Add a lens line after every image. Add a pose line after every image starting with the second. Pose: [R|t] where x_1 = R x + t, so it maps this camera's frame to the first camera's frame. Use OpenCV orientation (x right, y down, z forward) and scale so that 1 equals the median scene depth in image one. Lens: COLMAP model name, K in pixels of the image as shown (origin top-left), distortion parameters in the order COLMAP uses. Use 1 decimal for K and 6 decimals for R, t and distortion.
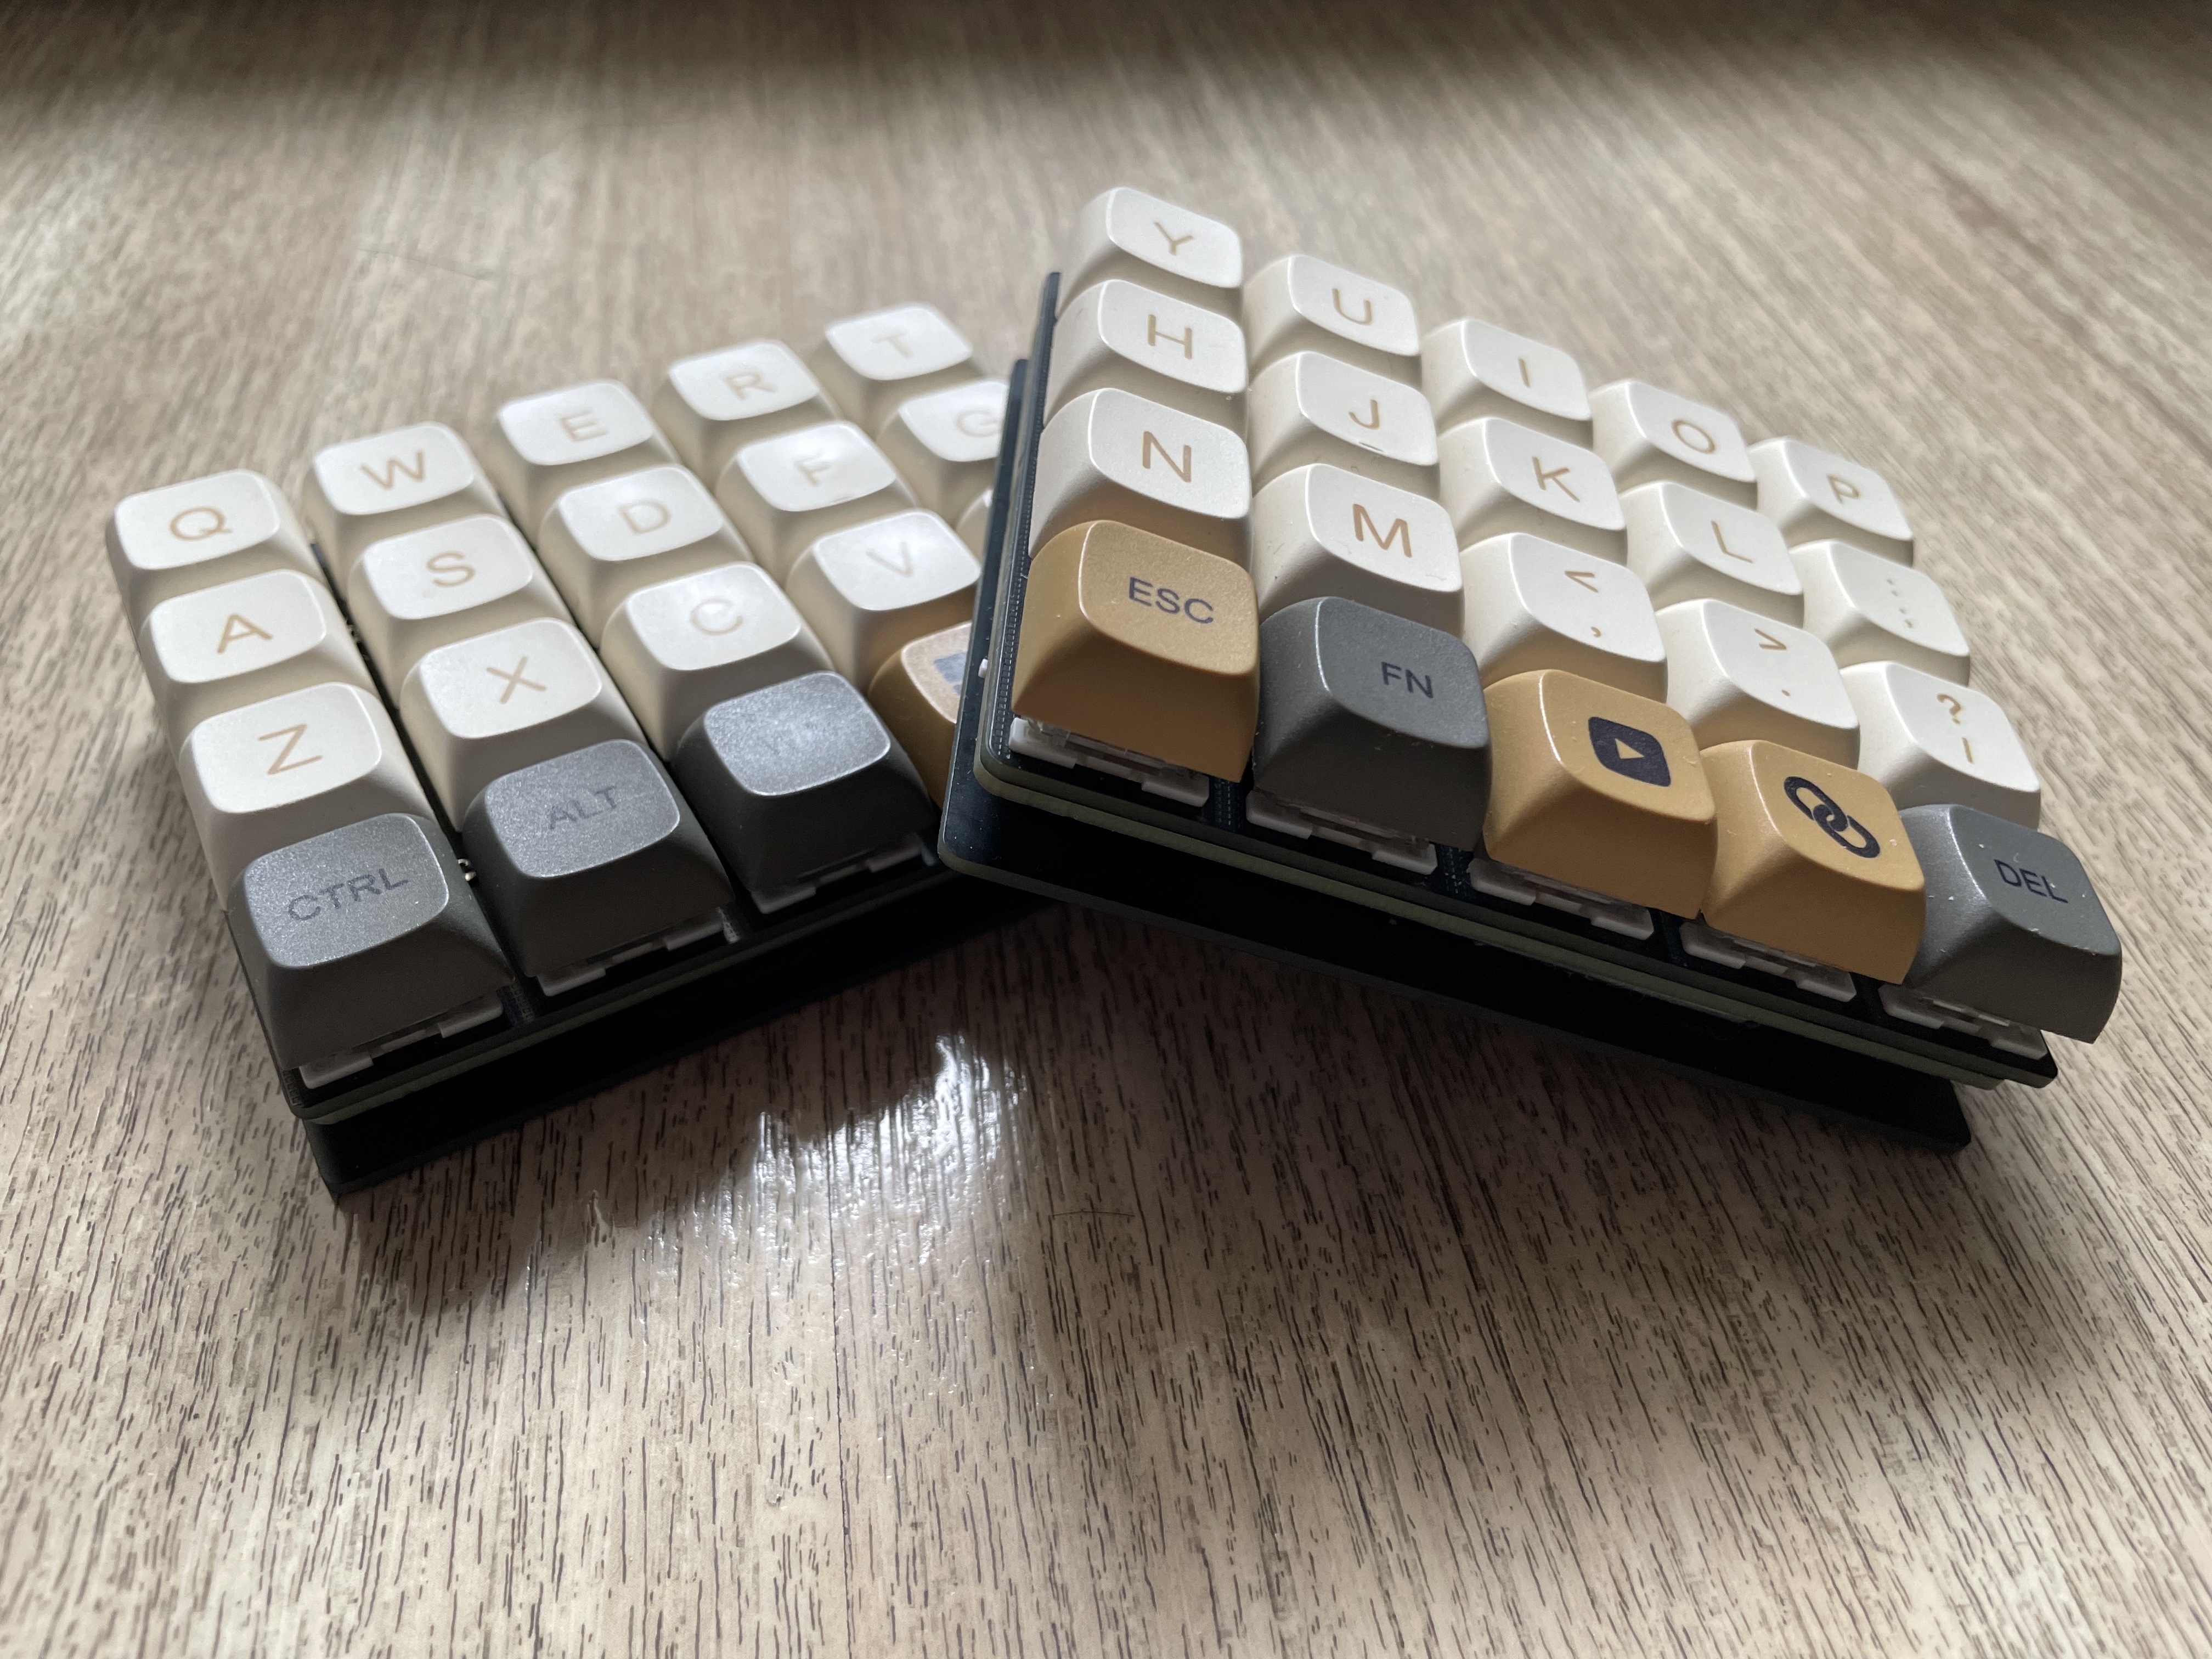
lens RADIAL K [[1731.0, 0, 1105.5], [0, 1731.0, 814.5], [0, 0, 1]] dist [0.062013, -0.125431]
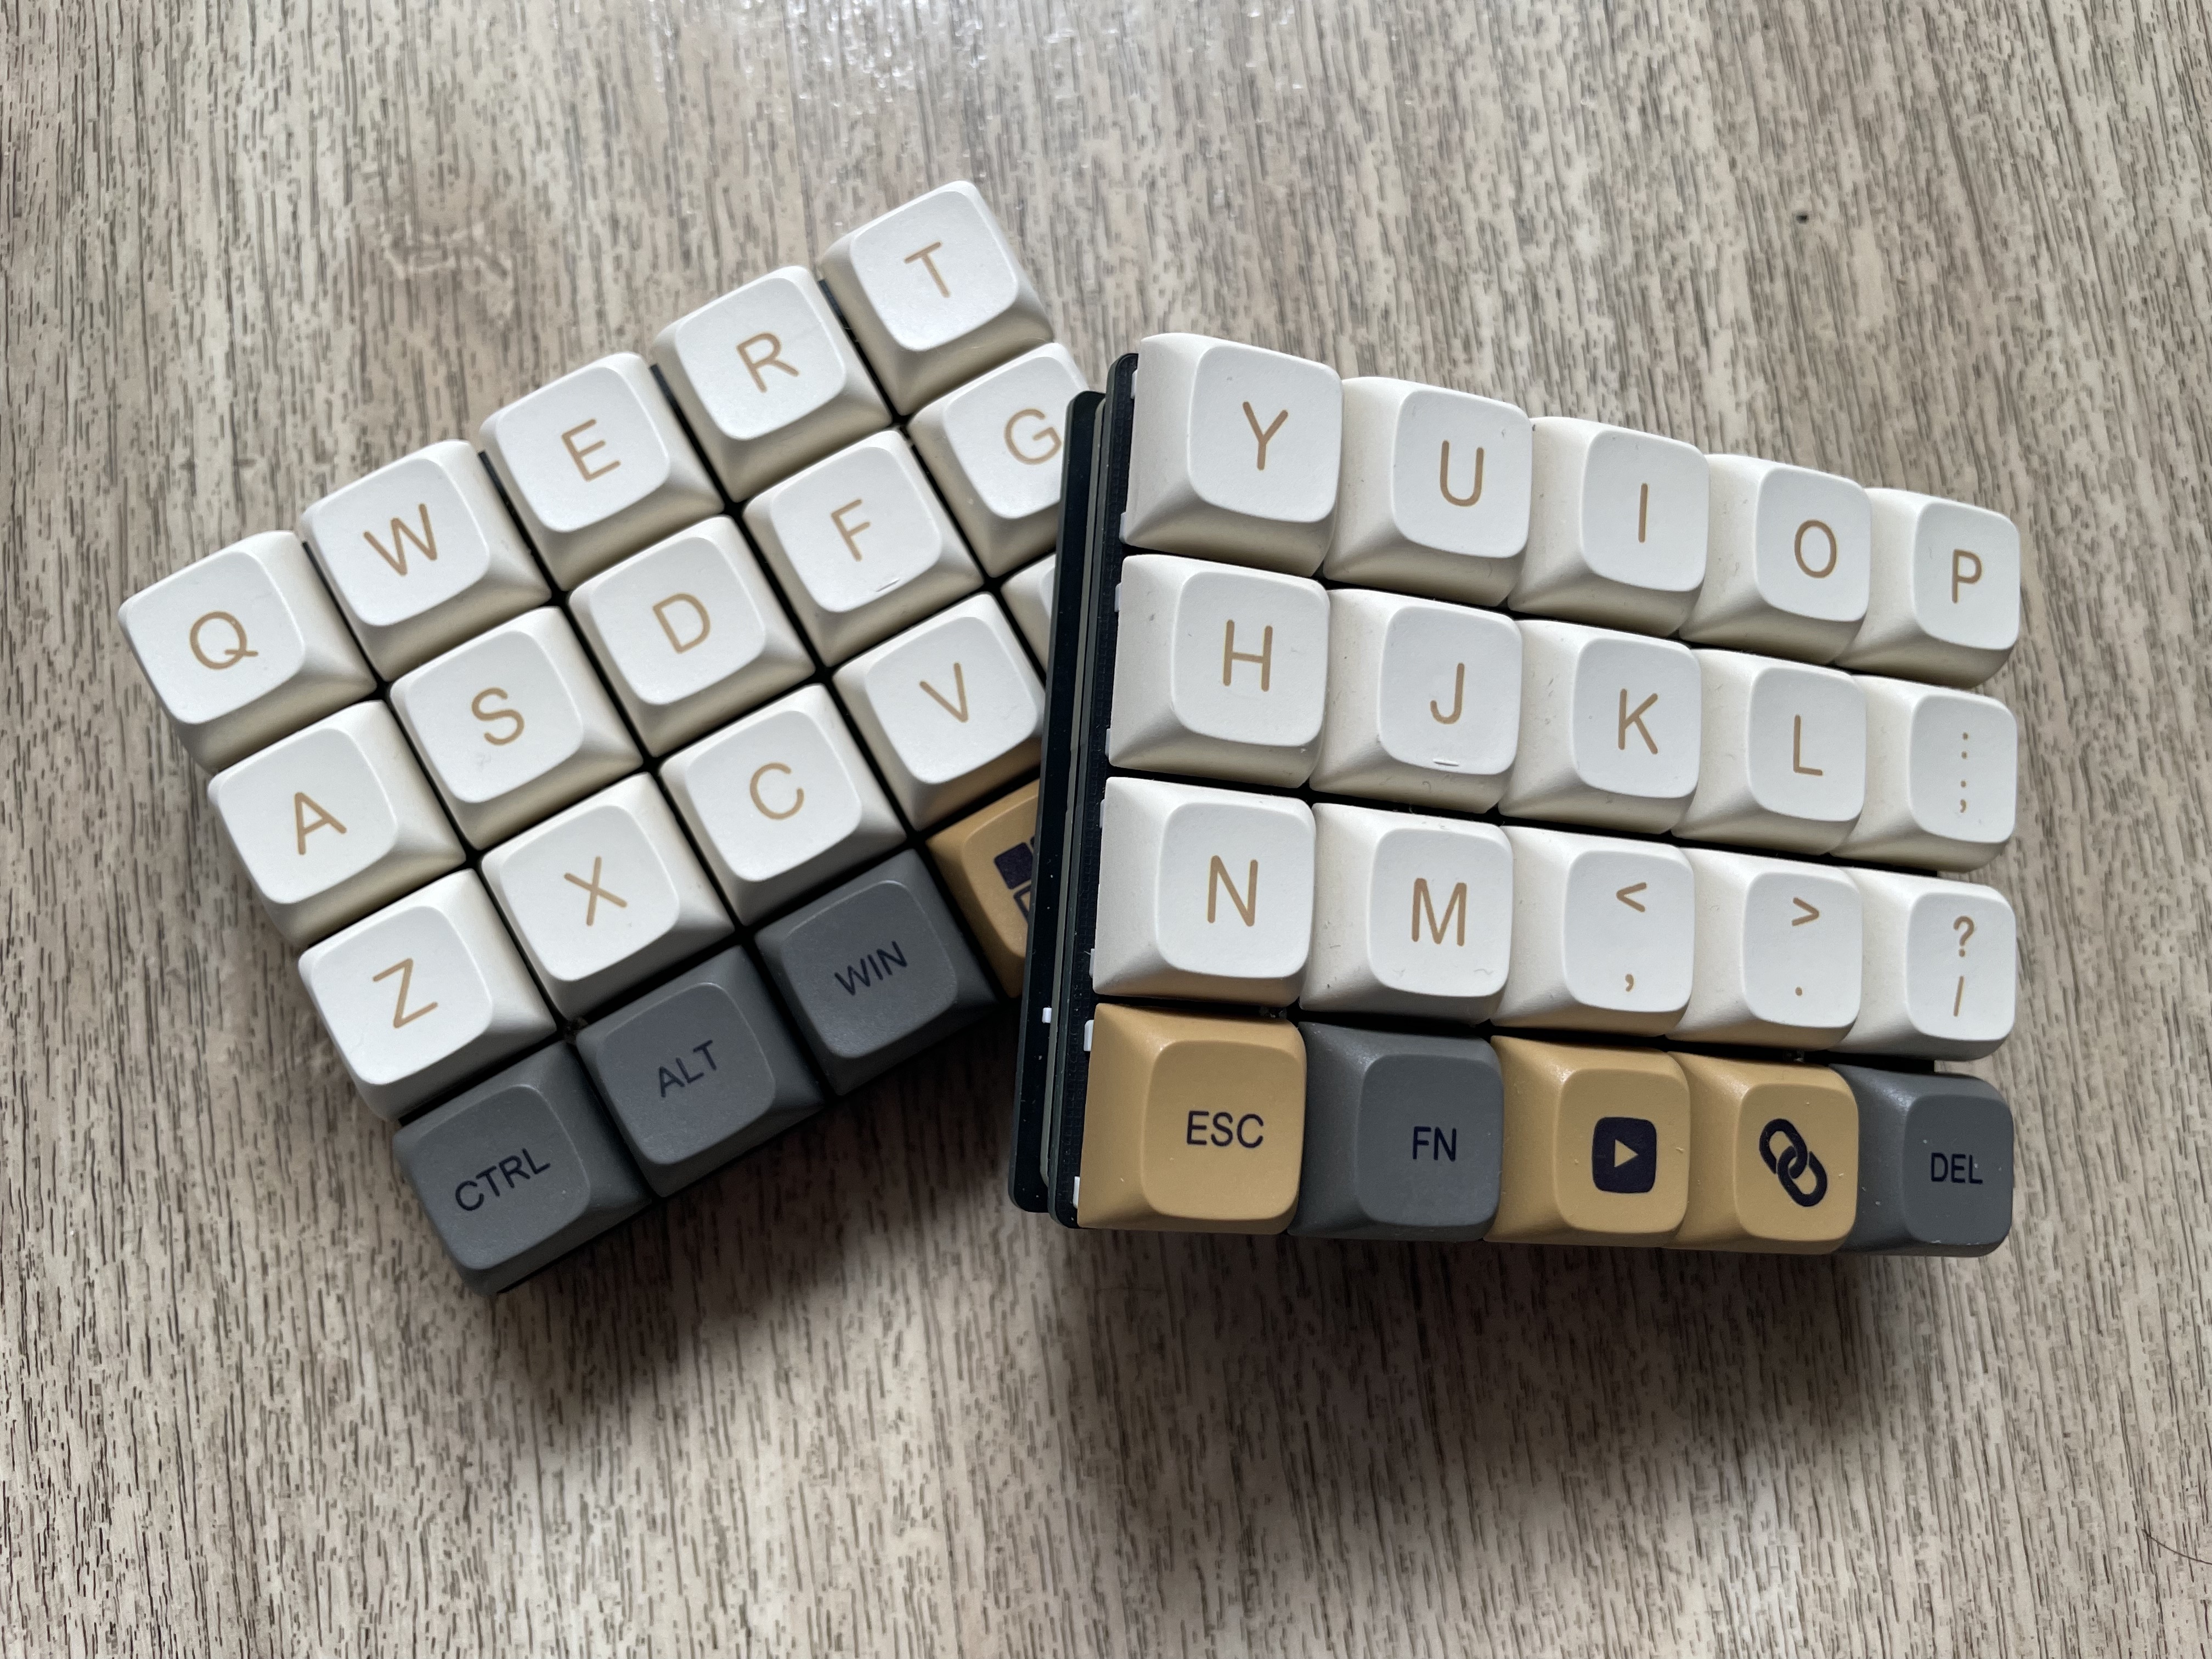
lens RADIAL K [[1731.0, 0, 1105.5], [0, 1731.0, 814.5], [0, 0, 1]] dist [0.062013, -0.125431]
pose [[0.999437, 0.033106, 0.005374, -0.048409], [-0.029009, 0.772833, 0.633946, -0.939631], [0.016835, -0.633746, 0.773358, 0.274219]]
